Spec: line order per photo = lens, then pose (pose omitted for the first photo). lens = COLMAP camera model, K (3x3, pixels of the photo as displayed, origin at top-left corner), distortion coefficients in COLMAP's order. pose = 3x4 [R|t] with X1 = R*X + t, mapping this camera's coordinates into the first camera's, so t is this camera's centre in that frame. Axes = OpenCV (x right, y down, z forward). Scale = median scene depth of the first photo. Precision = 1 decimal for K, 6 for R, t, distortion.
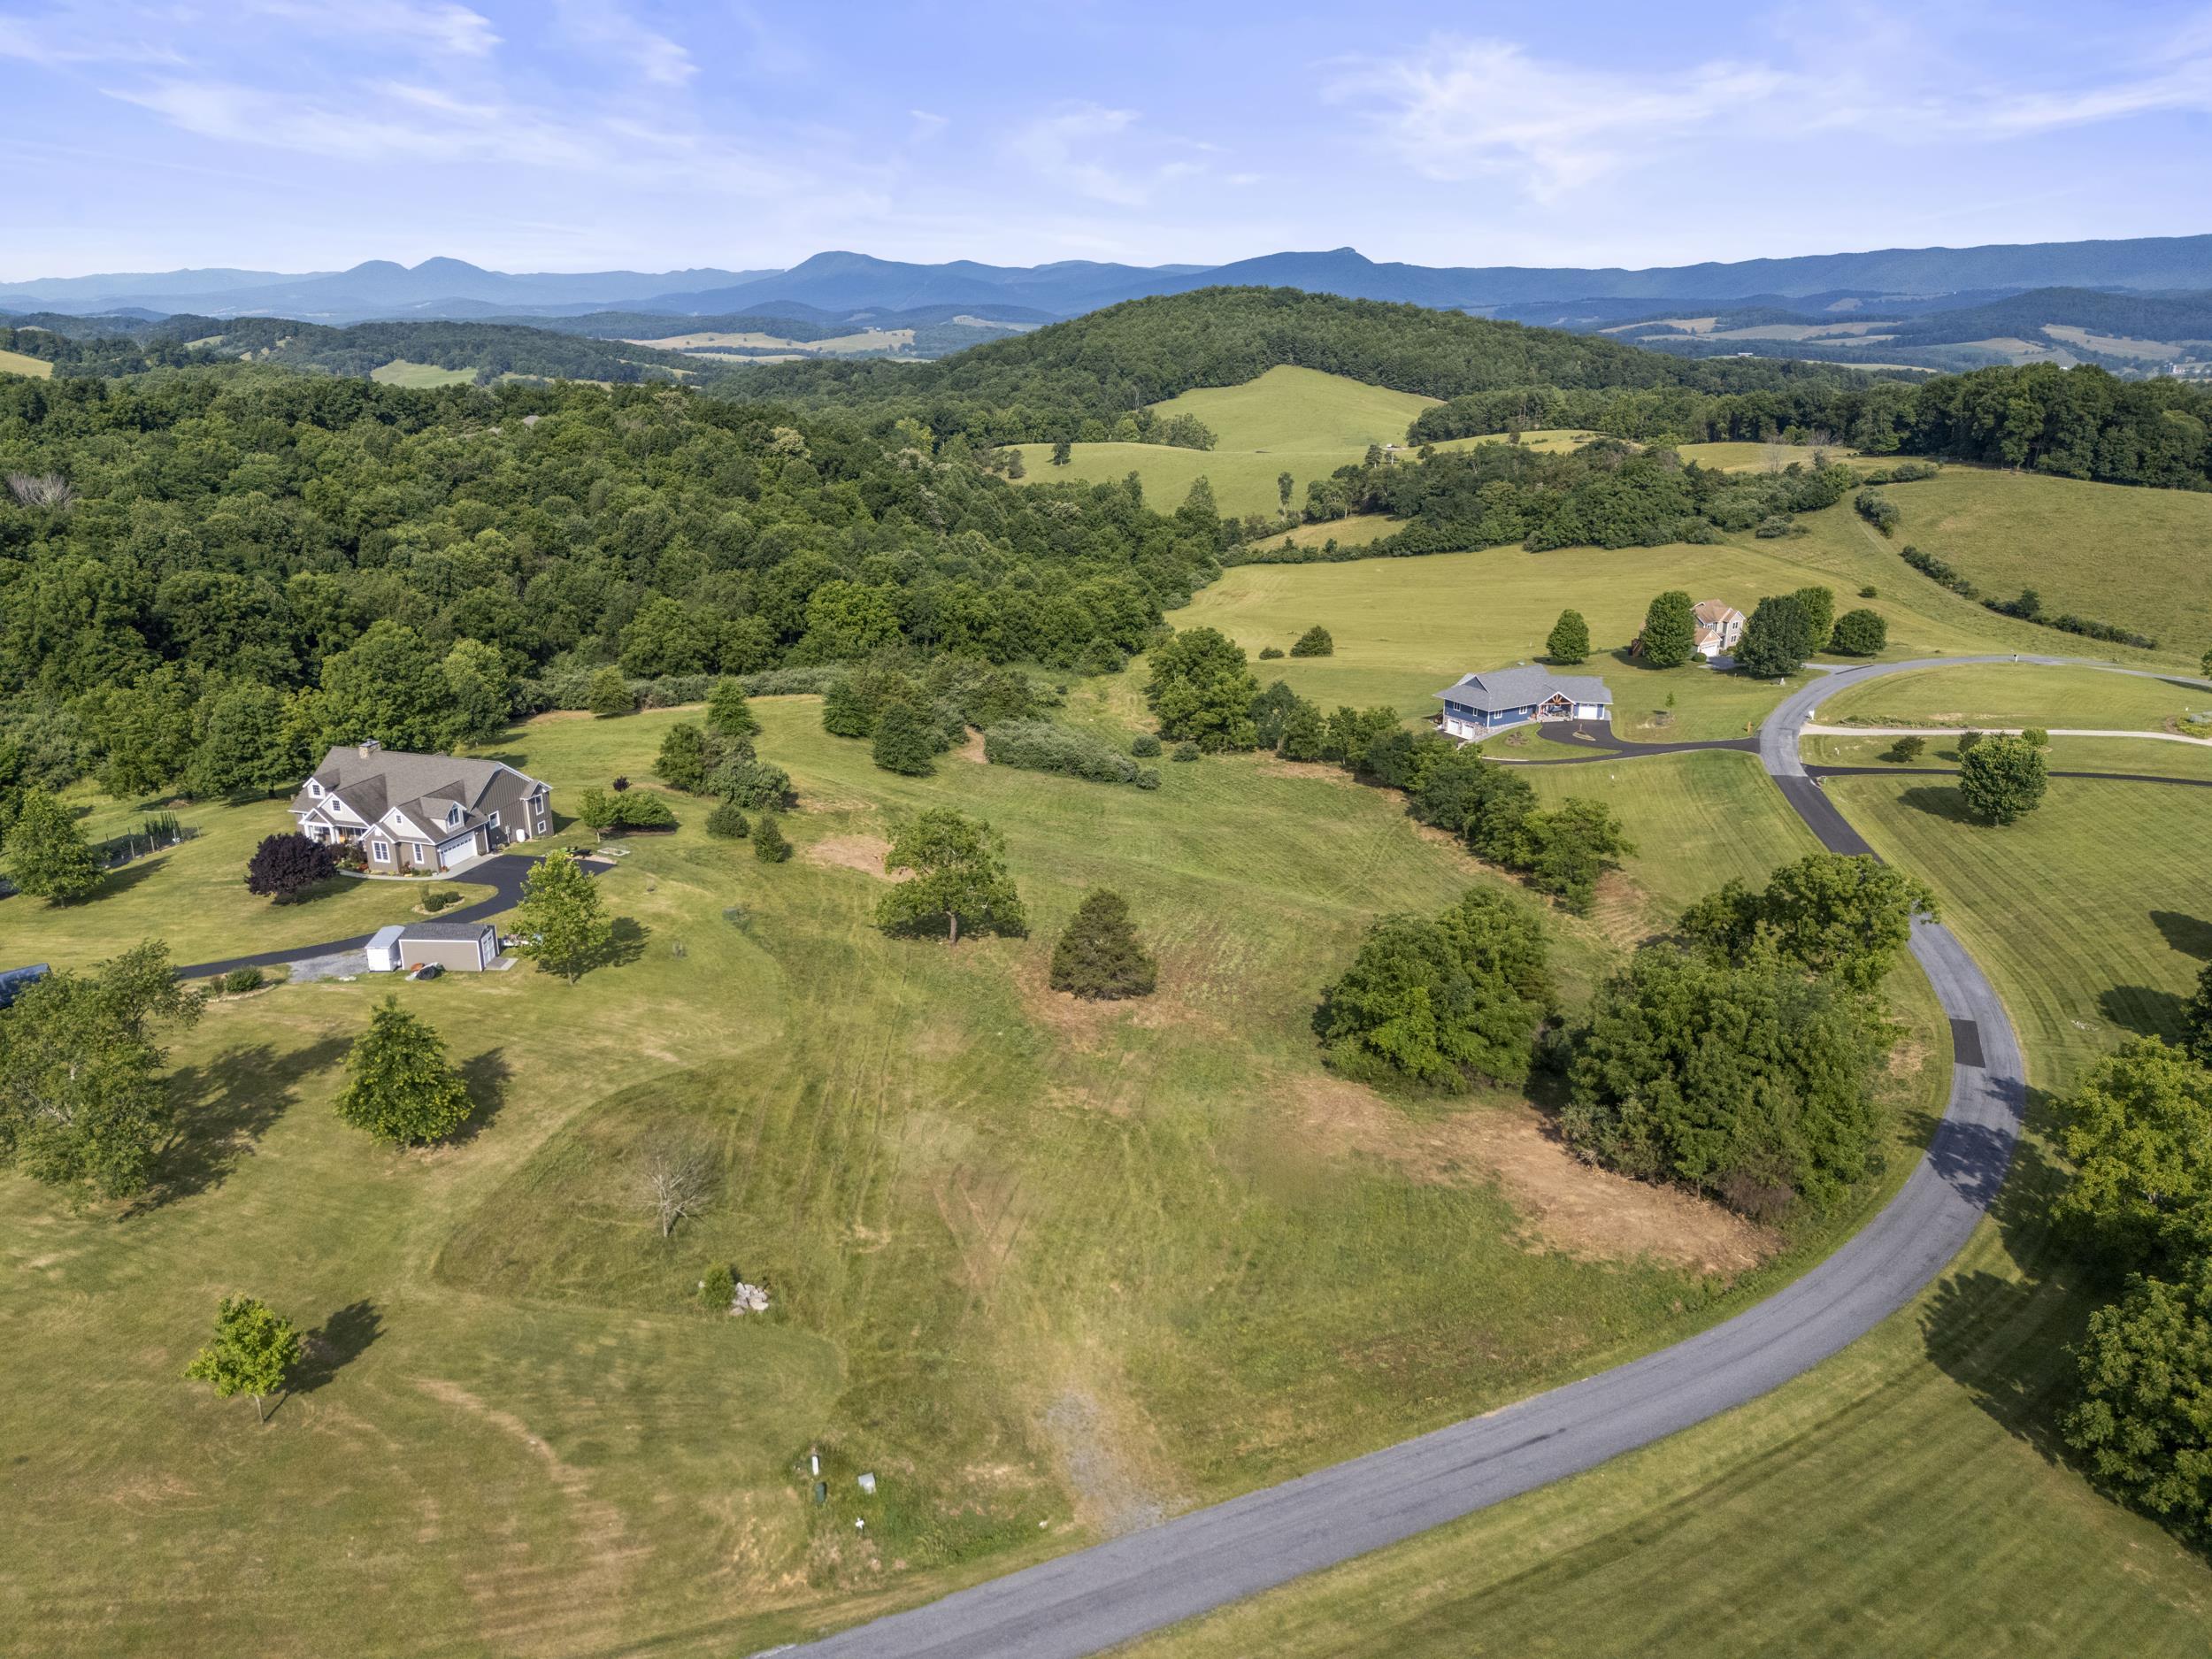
lens RADIAL K [[1618.3, 0, 1102.7], [0, 1618.3, 836.2], [0, 0, 1]] dist [0.081429, -0.081066]
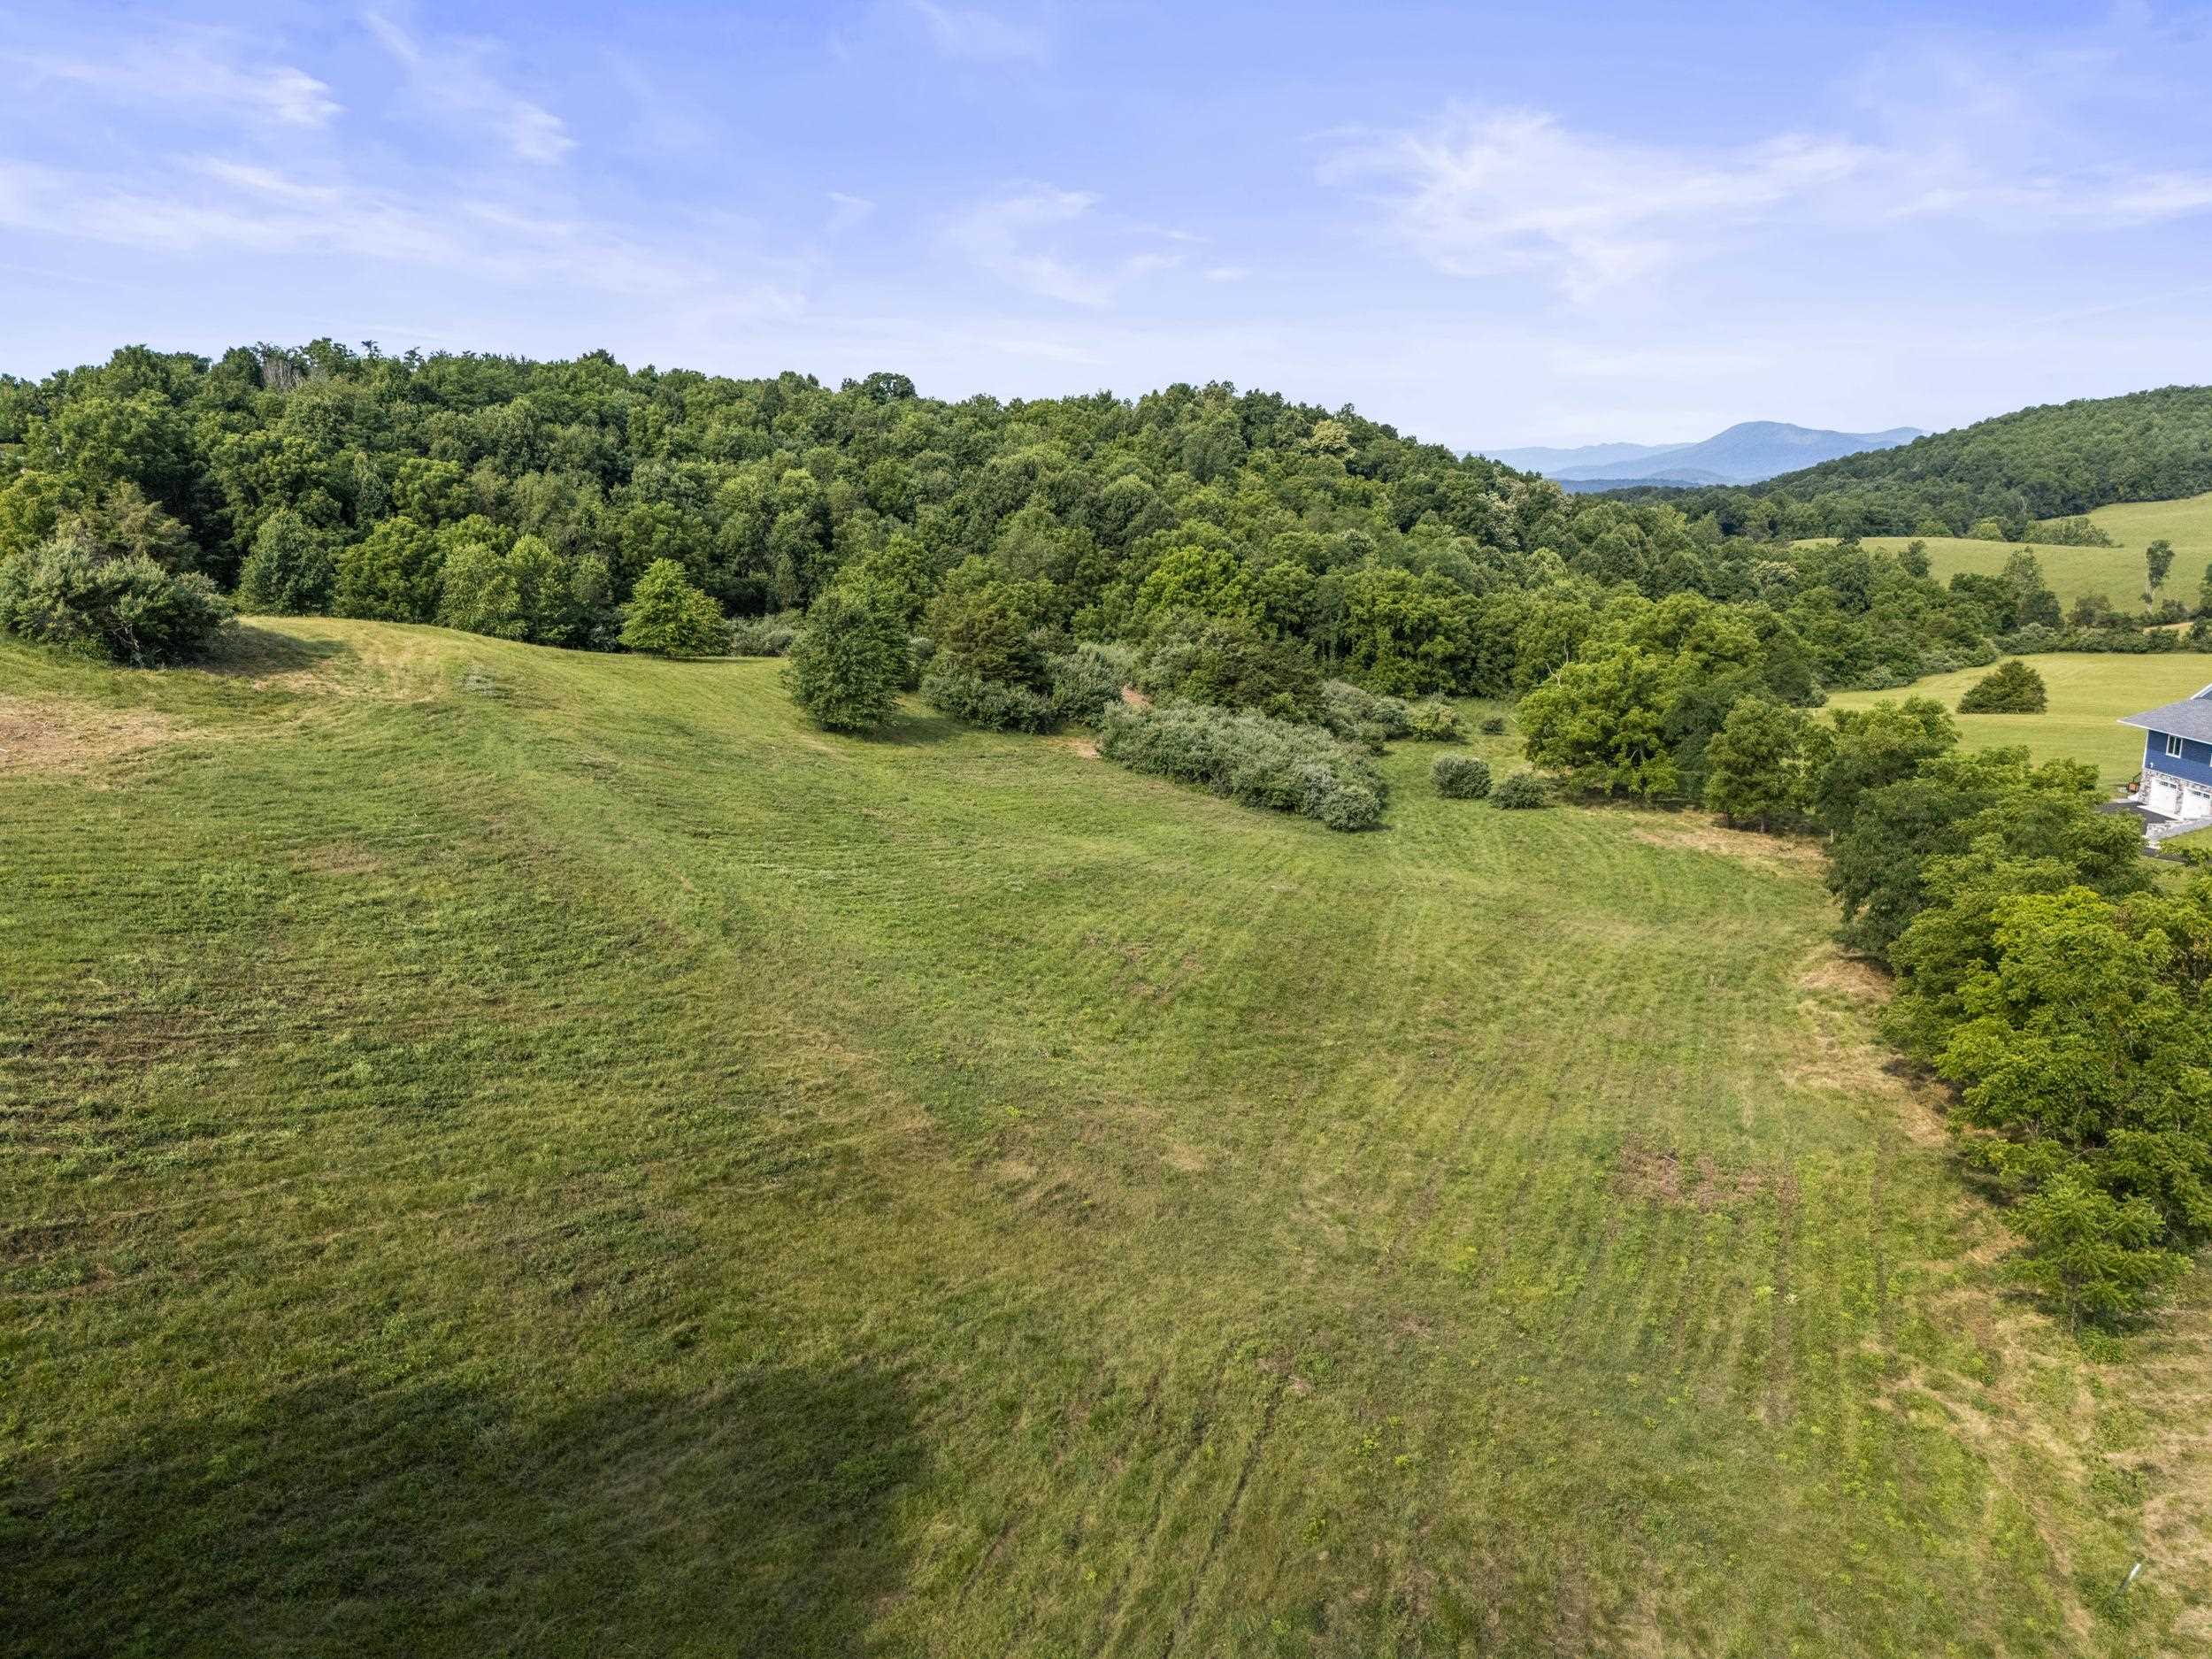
lens RADIAL K [[1612.3, 0, 1100.7], [0, 1612.3, 827.4], [0, 0, 1]] dist [0.118346, -0.144836]
pose [[0.864955, 0.107690, -0.490158, 0.137616], [-0.158195, 0.985418, -0.062658, 0.007559], [0.476263, 0.131737, 0.869378, 0.368756]]
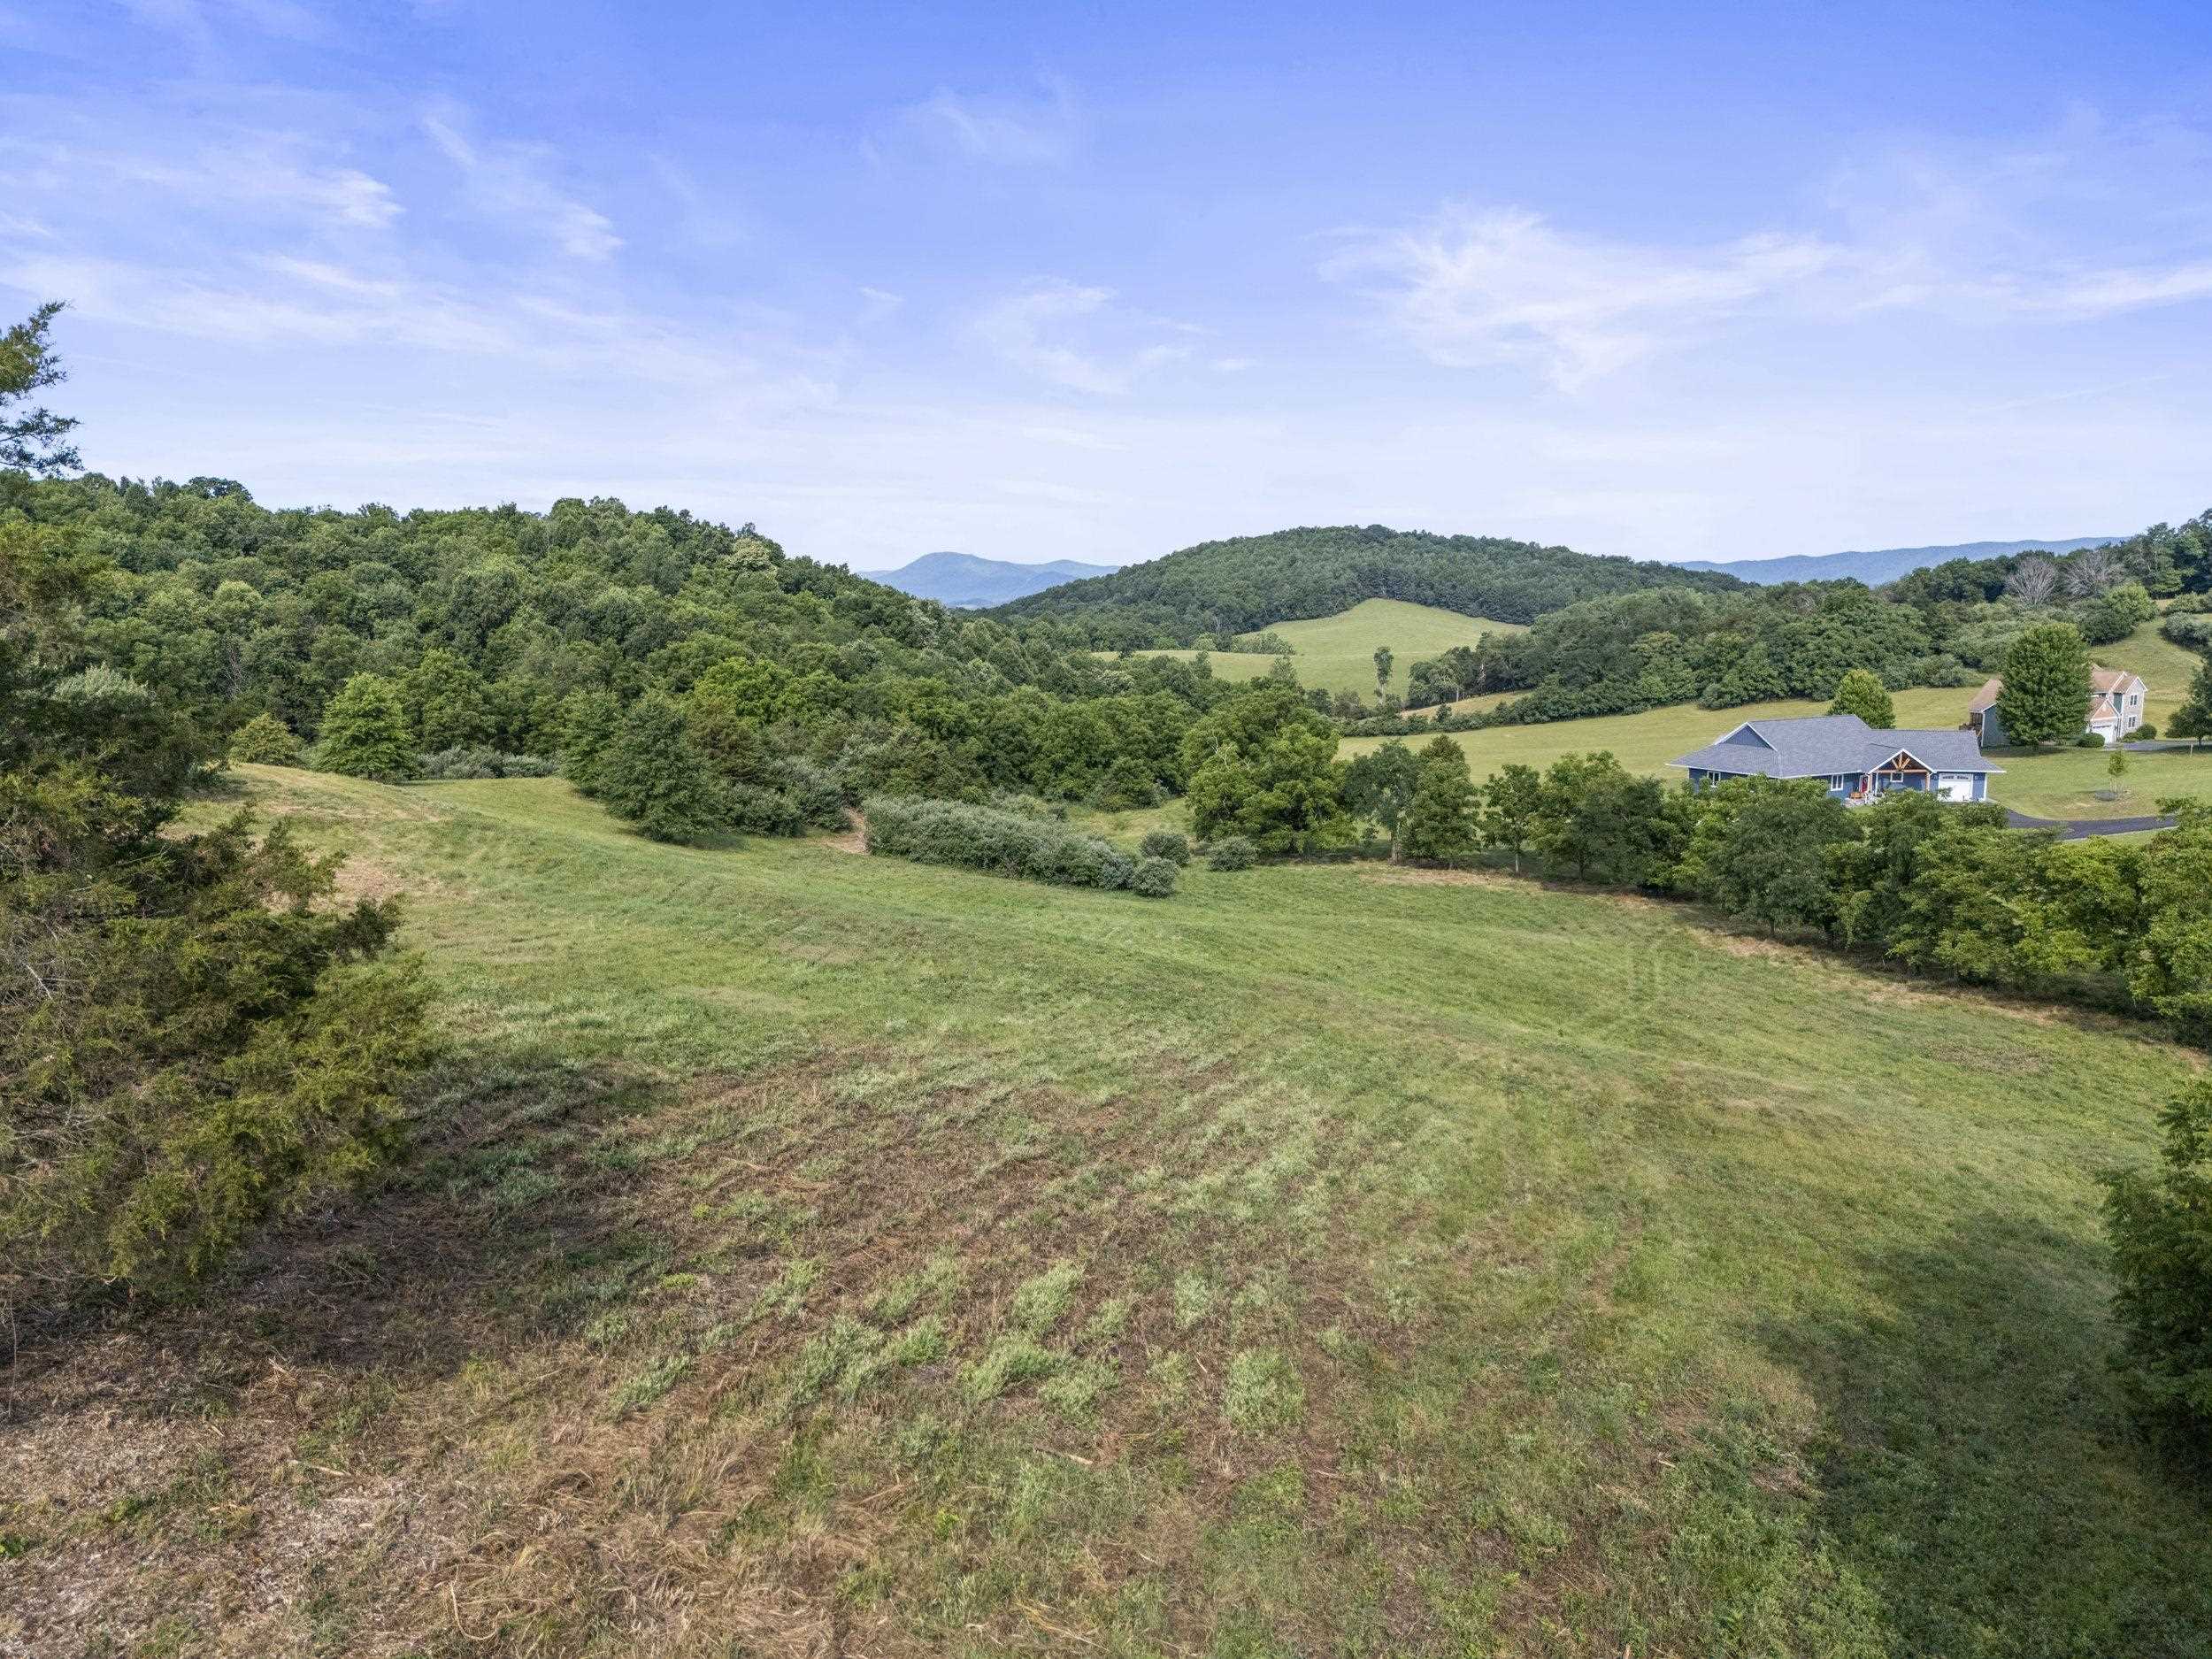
lens RADIAL K [[1623.5, 0, 1103.9], [0, 1623.5, 824.9], [0, 0, 1]] dist [0.093526, -0.103650]
pose [[0.998382, 0.004666, -0.056668, 0.028619], [-0.014668, 0.984028, -0.177409, 0.029033], [0.054935, 0.177954, 0.982504, 0.315354]]
